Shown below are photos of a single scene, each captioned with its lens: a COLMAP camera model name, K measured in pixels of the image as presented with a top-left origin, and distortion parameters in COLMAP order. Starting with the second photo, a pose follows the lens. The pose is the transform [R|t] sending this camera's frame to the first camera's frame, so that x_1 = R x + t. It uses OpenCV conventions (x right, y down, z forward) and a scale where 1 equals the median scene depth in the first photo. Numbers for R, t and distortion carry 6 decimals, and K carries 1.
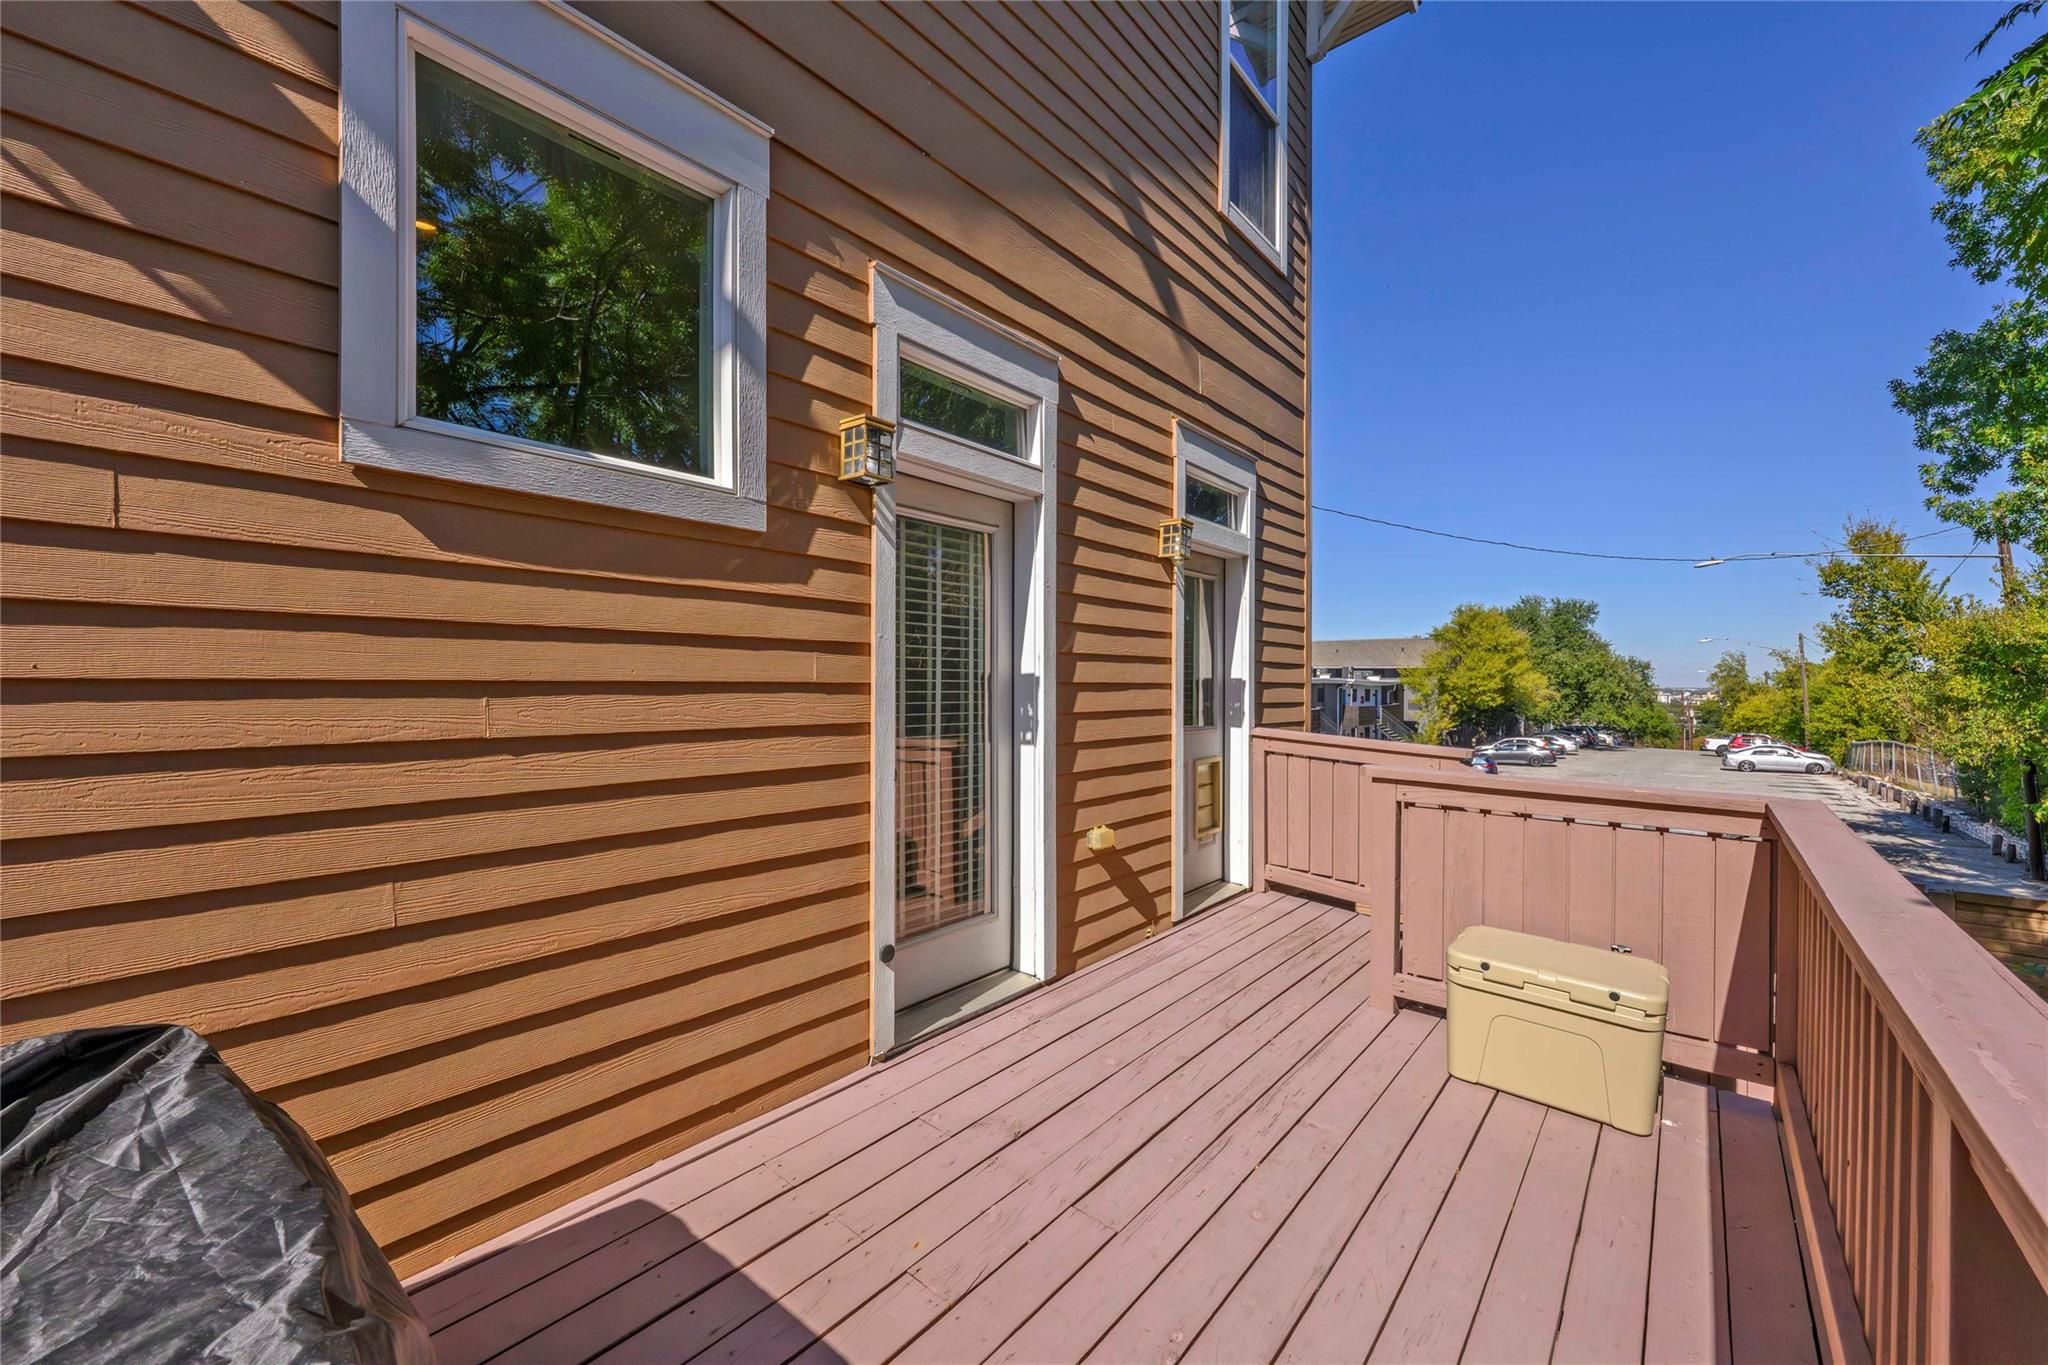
lens RADIAL K [[819.5, 0, 1019.2], [0, 819.5, 690.0], [0, 0, 1]] dist [0.009373, 0.000095]
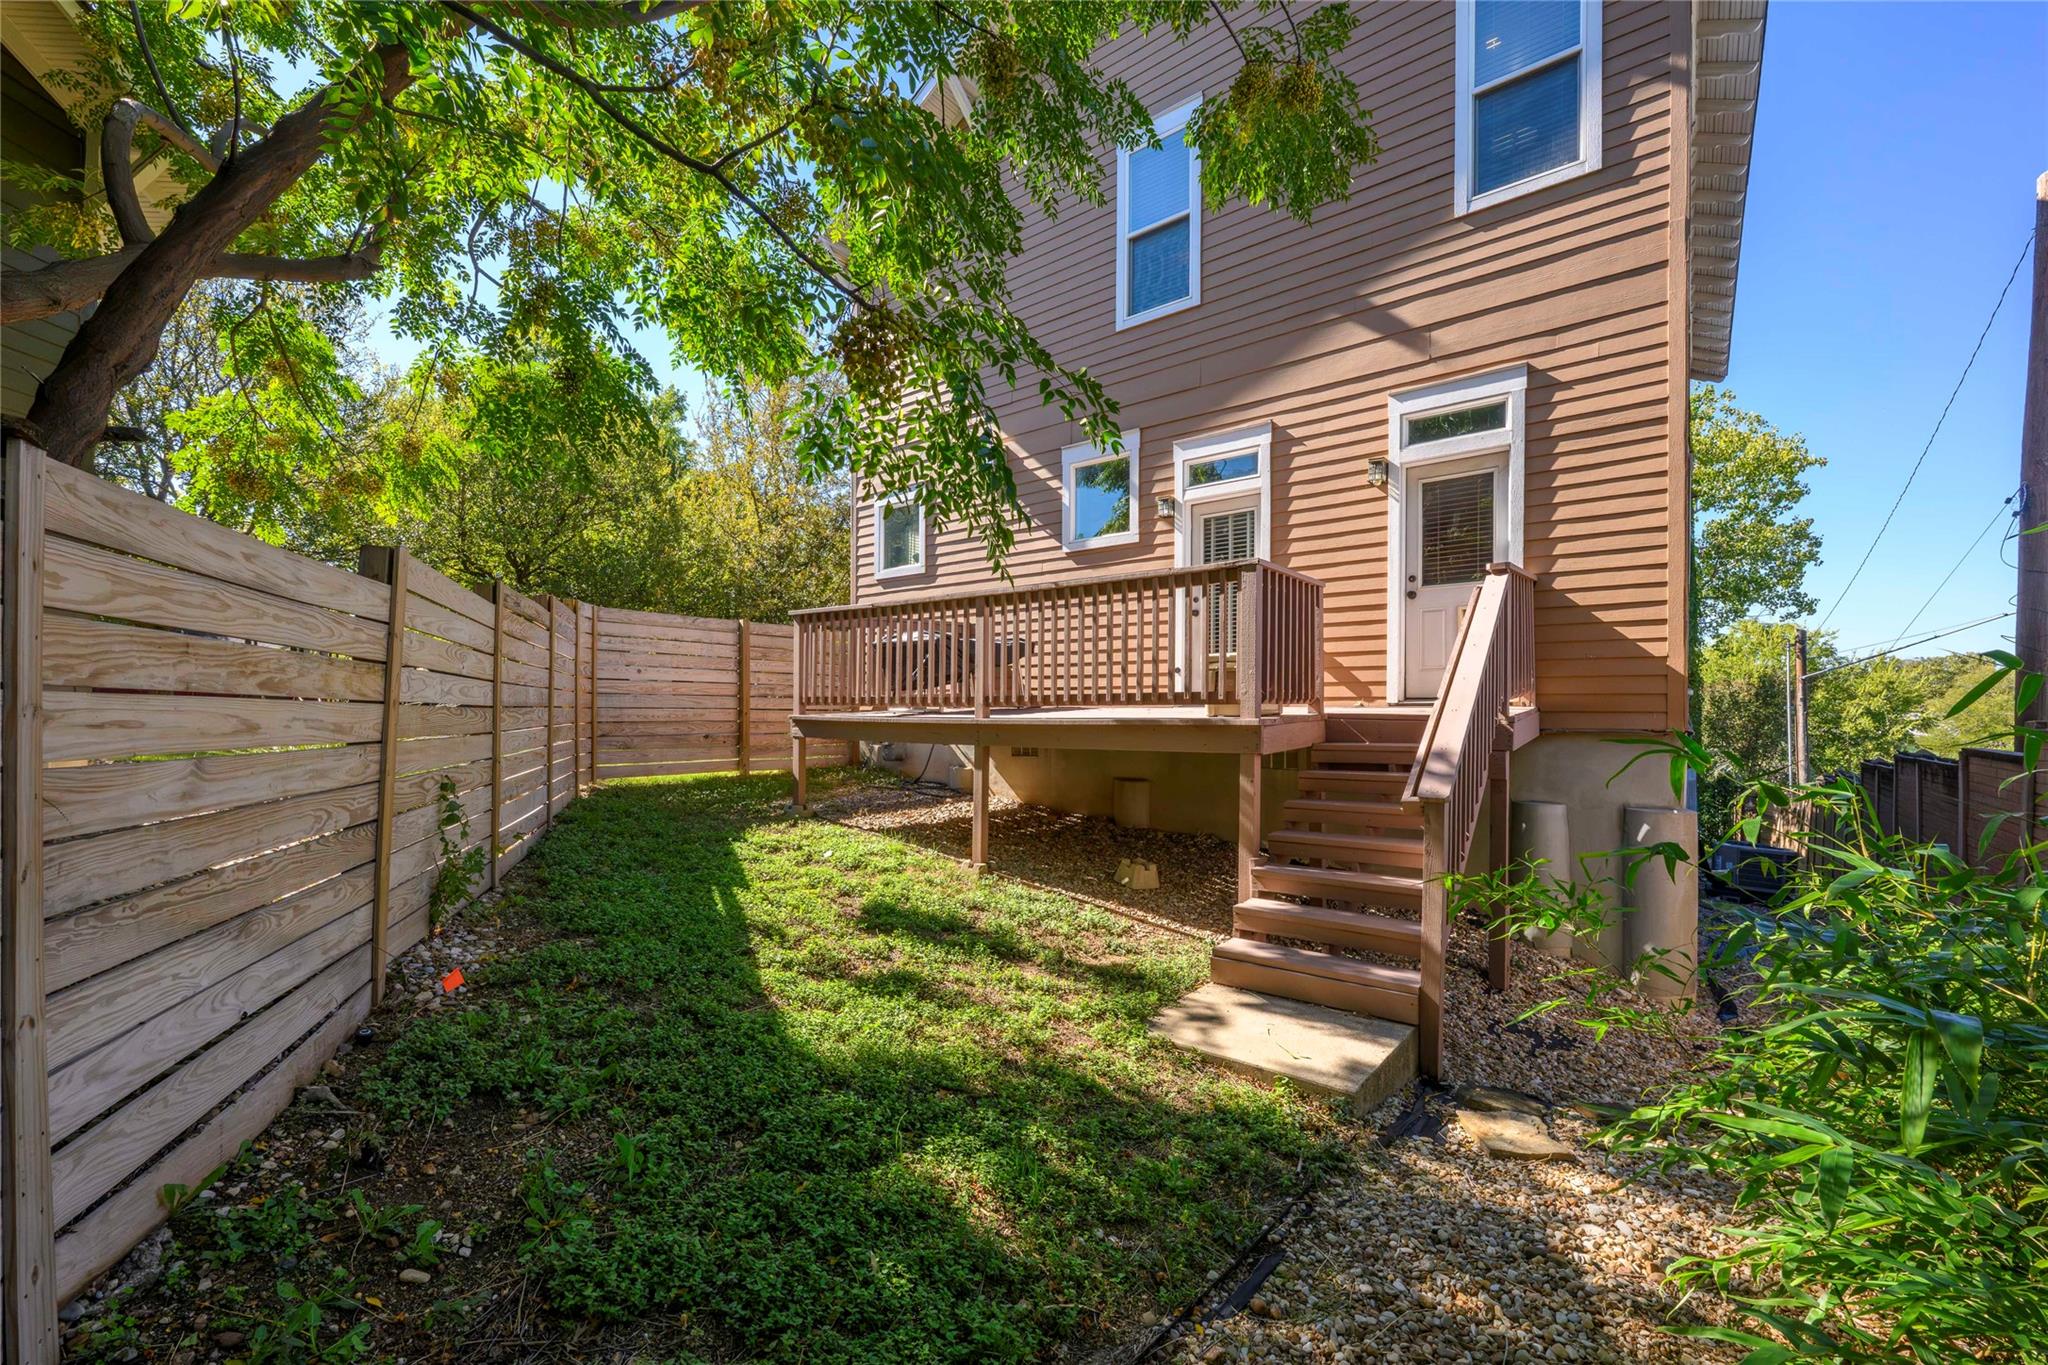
lens RADIAL K [[819.5, 0, 1023.5], [0, 819.5, 696.1], [0, 0, 1]] dist [0.009373, 0.000095]
pose [[0.014426, -0.013257, -0.999808, 1.834614], [-0.005448, 0.999896, -0.013336, 0.298719], [0.999881, 0.005639, 0.014353, 0.259684]]
